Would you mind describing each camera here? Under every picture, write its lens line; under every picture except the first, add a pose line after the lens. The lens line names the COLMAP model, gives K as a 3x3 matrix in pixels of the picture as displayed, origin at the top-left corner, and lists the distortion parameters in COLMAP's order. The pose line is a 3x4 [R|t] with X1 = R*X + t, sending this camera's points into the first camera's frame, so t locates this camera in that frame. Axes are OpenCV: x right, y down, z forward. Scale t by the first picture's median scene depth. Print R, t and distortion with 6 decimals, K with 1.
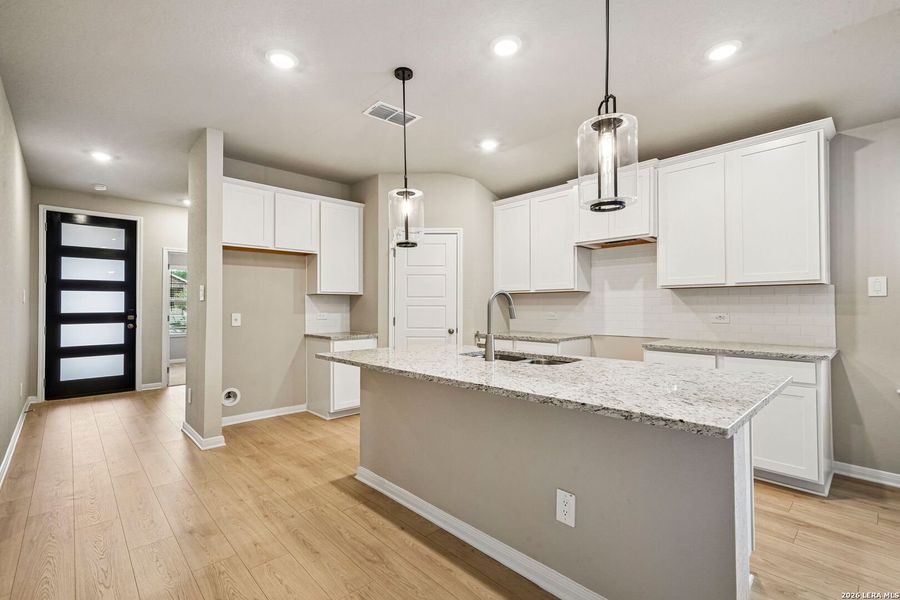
lens RADIAL K [[404.2, 0, 449.1], [0, 404.2, 303.5], [0, 0, 1]] dist [0.016140, -0.000125]
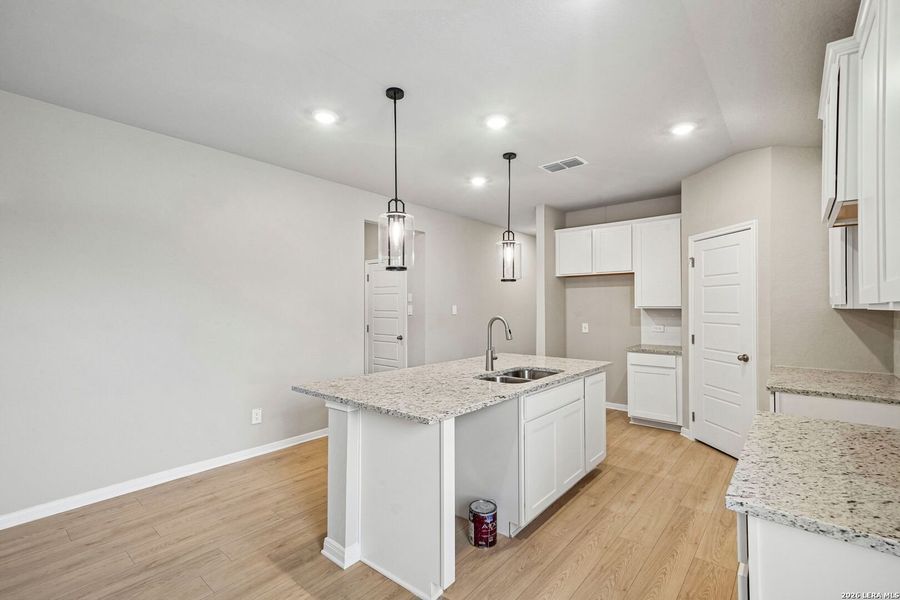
lens RADIAL K [[404.2, 0, 449.1], [0, 404.2, 303.5], [0, 0, 1]] dist [0.016140, -0.000125]
pose [[0.114612, -0.005842, -0.993393, 0.703981], [0.002506, 0.999981, -0.005592, -0.031314], [0.993407, -0.001849, 0.114625, 0.361393]]
